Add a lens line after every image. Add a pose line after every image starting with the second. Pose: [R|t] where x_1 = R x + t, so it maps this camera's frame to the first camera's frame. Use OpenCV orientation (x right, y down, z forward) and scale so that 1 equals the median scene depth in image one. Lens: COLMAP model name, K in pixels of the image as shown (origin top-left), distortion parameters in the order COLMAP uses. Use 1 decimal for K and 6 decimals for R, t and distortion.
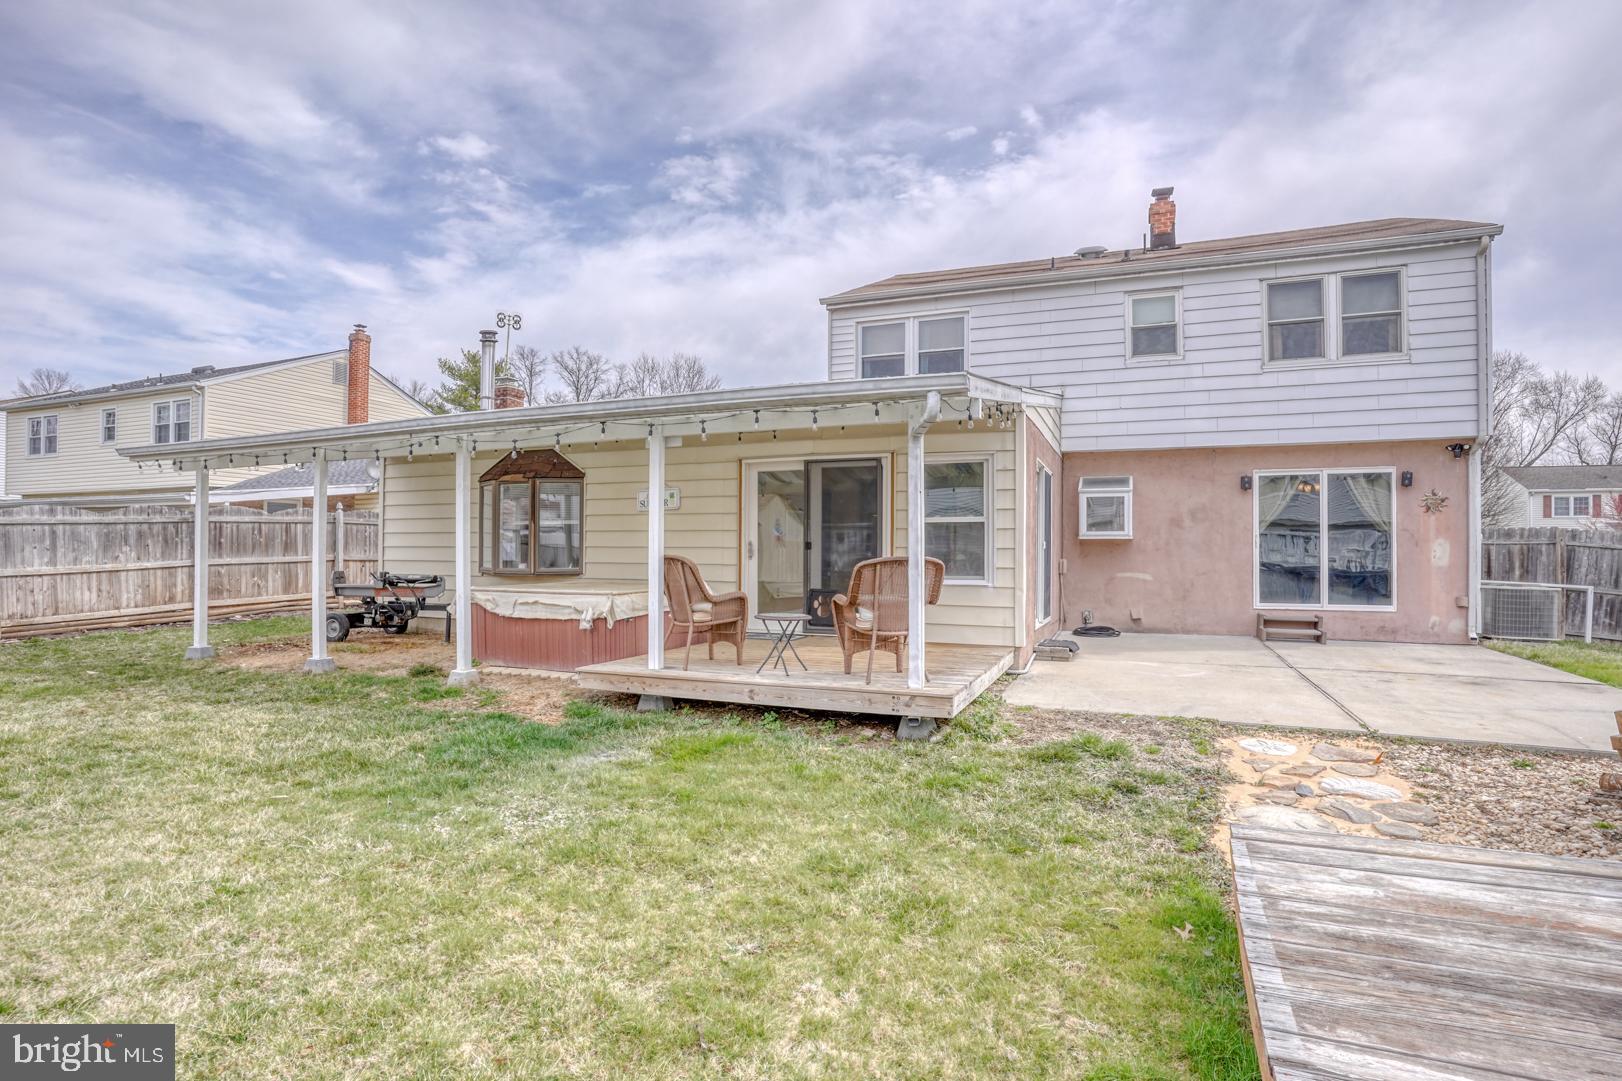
lens RADIAL K [[766.5, 0, 816.1], [0, 766.5, 545.6], [0, 0, 1]] dist [-0.041774, 0.003984]
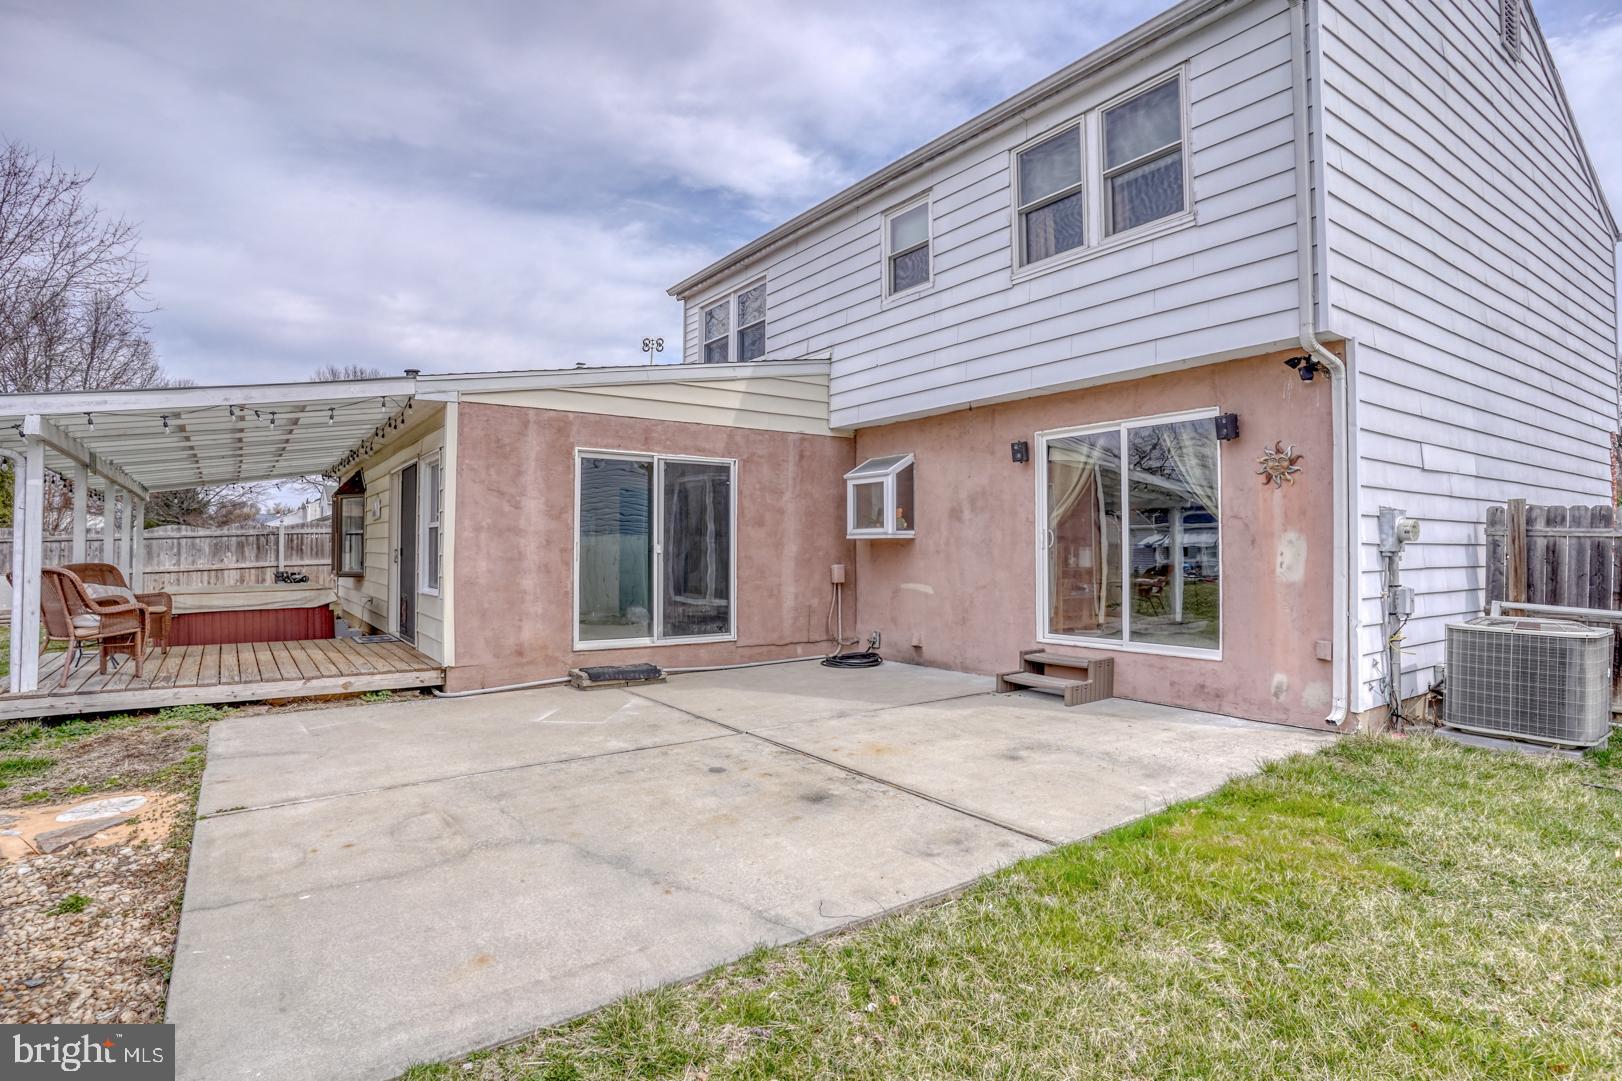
lens RADIAL K [[822.5, 0, 818.8], [0, 822.5, 526.7], [0, 0, 1]] dist [-0.067269, 0.034801]
pose [[0.833479, -0.020382, -0.552175, 0.860547], [0.010891, 0.999731, -0.020463, -0.004535], [0.552444, 0.011042, 0.833477, 0.314749]]
